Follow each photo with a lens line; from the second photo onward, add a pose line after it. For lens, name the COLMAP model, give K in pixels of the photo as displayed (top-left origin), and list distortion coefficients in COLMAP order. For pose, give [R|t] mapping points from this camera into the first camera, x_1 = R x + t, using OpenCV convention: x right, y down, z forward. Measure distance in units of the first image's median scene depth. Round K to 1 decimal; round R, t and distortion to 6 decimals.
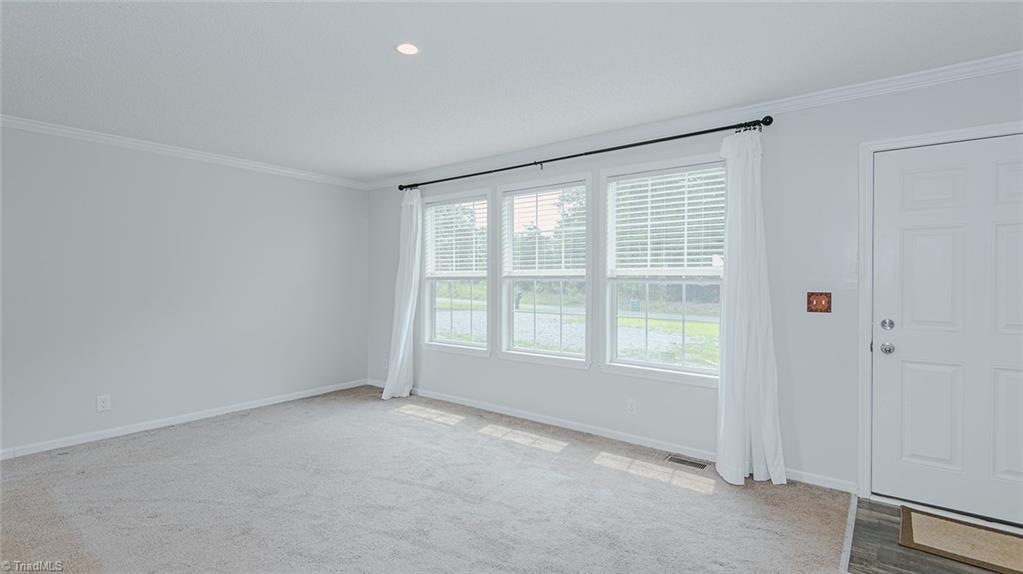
lens RADIAL K [[484.9, 0, 511.5], [0, 484.9, 281.6], [0, 0, 1]] dist [0.028589, -0.026052]
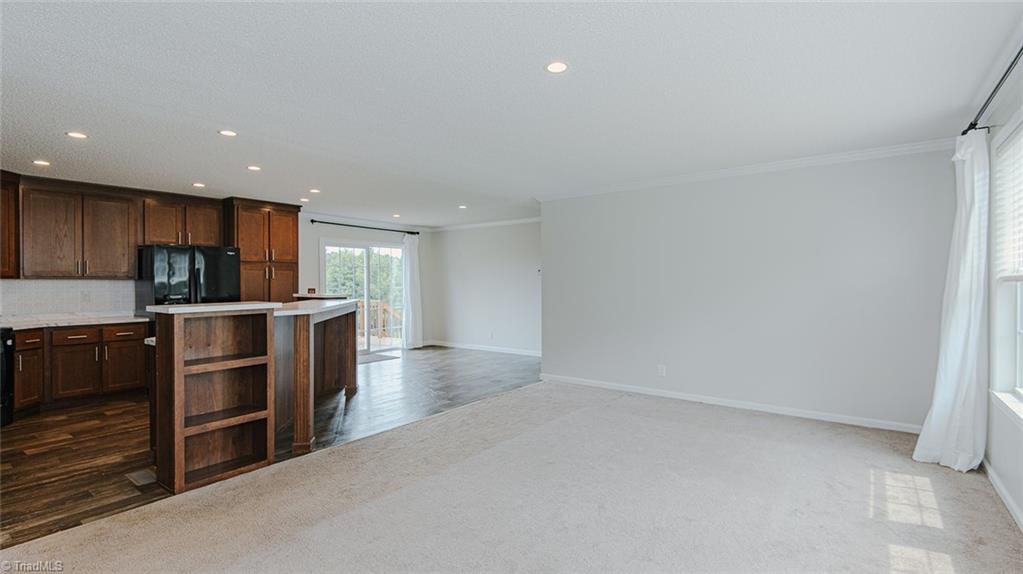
lens RADIAL K [[469.9, 0, 512.9], [0, 469.9, 284.2], [0, 0, 1]] dist [-0.004122, -0.000593]
pose [[0.028793, 0.016958, -0.999442, 0.464383], [-0.020788, 0.999650, 0.016363, -0.004614], [0.999369, 0.020306, 0.029136, 0.508432]]
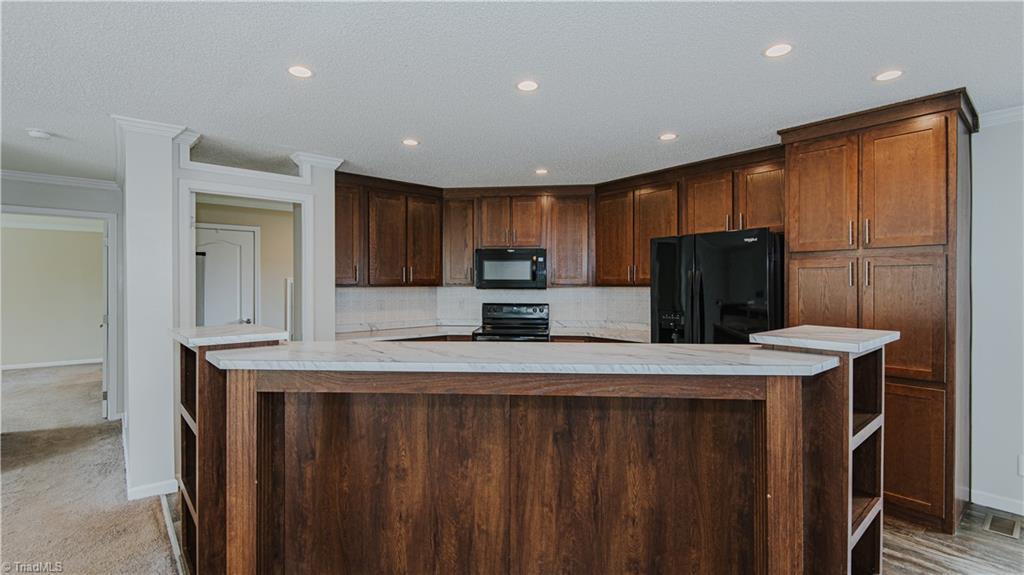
lens RADIAL K [[464.1, 0, 512.6], [0, 464.1, 285.5], [0, 0, 1]] dist [0.030668, -0.020958]
pose [[-0.981608, 0.012156, 0.190520, -0.731342], [0.015889, 0.999710, 0.018078, -0.001178], [-0.190246, 0.020773, -0.981517, 0.515514]]
